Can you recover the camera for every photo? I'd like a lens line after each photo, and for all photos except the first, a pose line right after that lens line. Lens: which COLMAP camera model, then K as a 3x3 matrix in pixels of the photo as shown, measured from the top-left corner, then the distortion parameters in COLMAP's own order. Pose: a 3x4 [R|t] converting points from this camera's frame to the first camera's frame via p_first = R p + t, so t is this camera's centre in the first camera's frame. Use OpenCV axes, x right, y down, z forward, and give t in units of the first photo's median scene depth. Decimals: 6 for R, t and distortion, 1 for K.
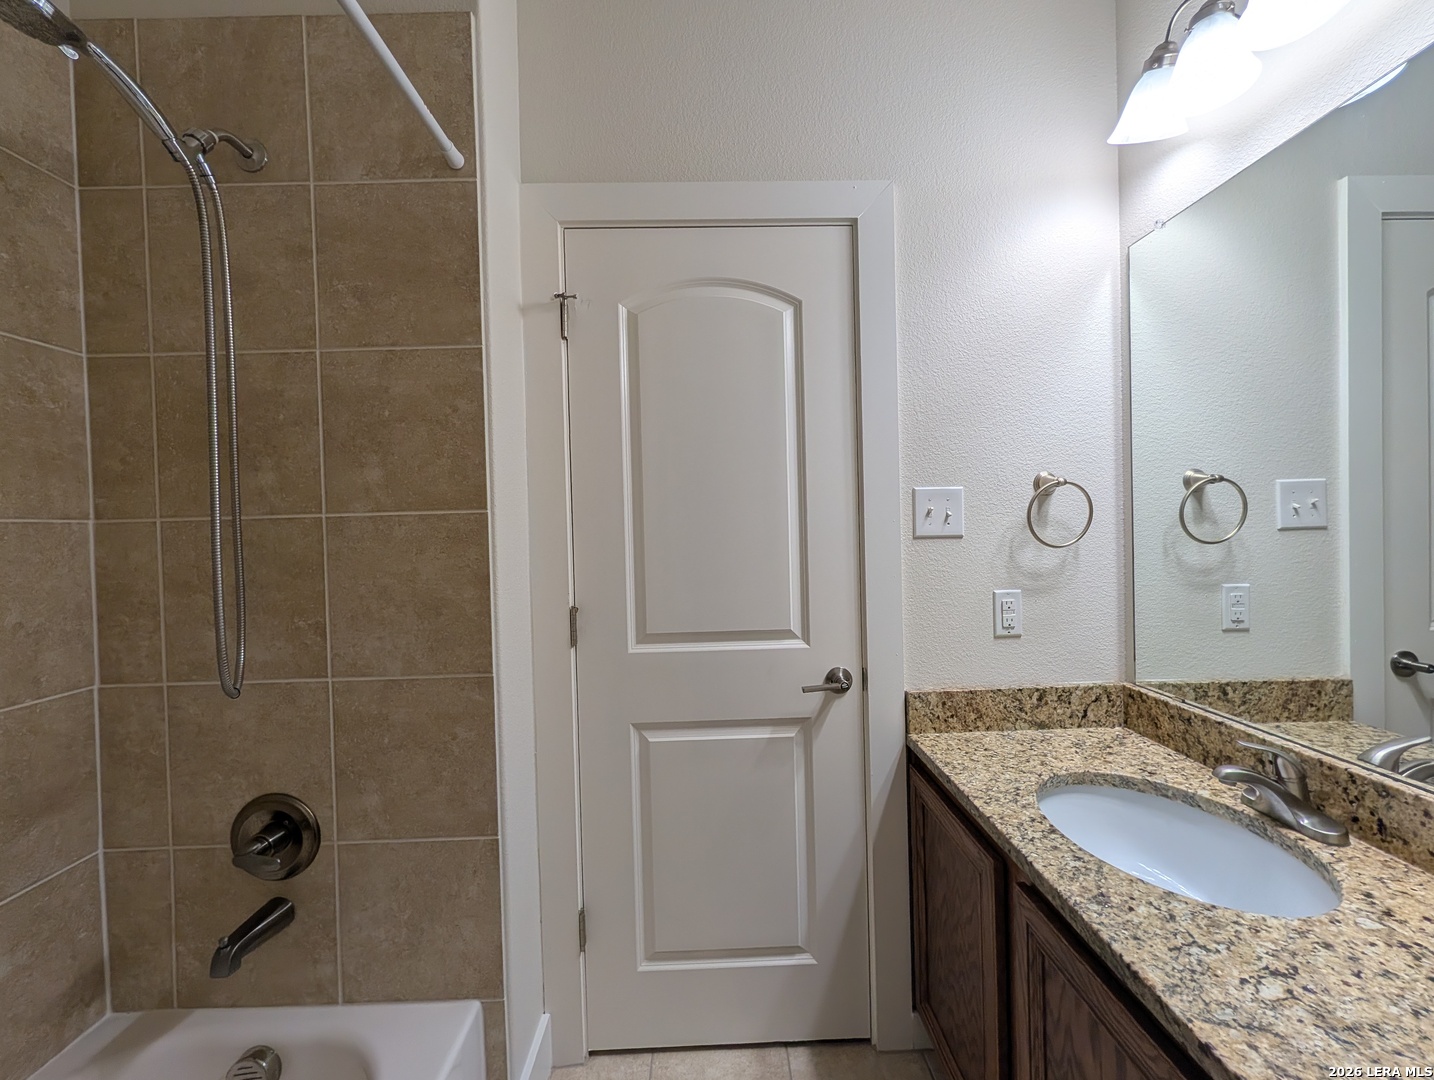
lens RADIAL K [[552.4, 0, 718.3], [0, 552.4, 535.6], [0, 0, 1]] dist [0.000523, -0.000029]
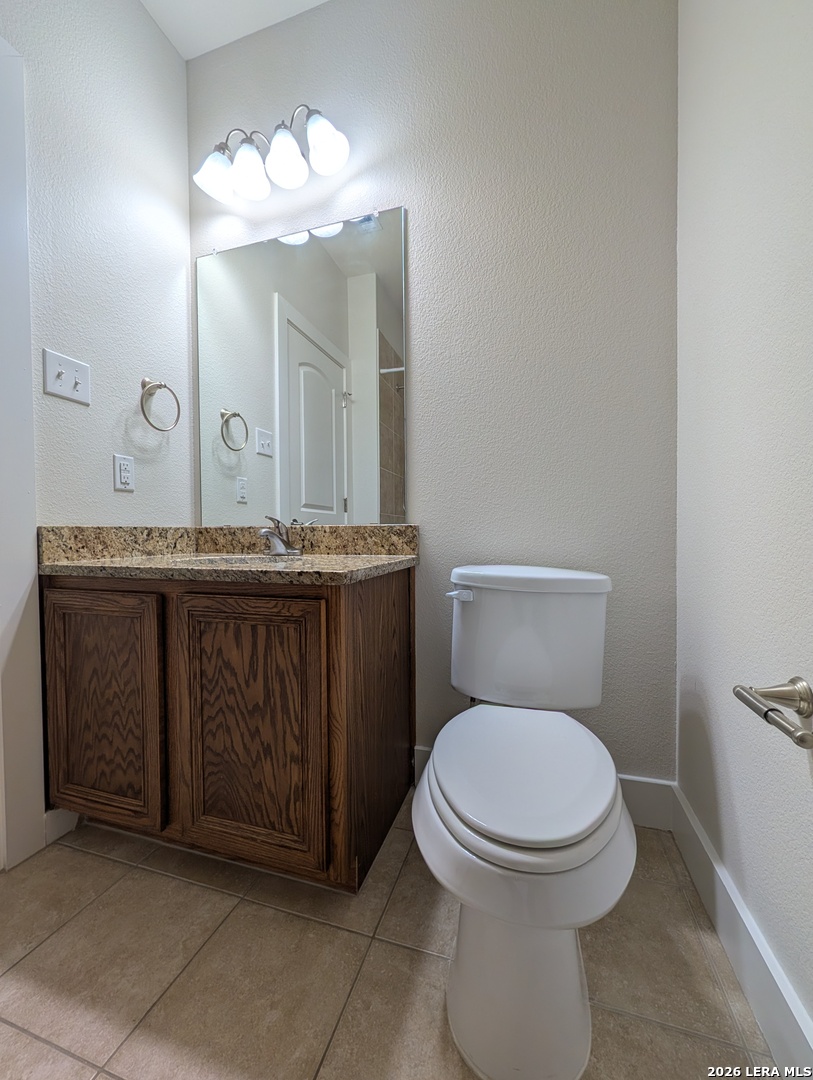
lens RADIAL K [[416.0, 0, 406.5], [0, 416.0, 540.0], [0, 0, 1]] dist [0.000523, -0.000029]
pose [[0.321627, 0.005449, 0.946851, -0.214451], [0.011354, 0.999889, -0.009612, 0.326488], [-0.946798, 0.013842, 0.321530, 0.030475]]
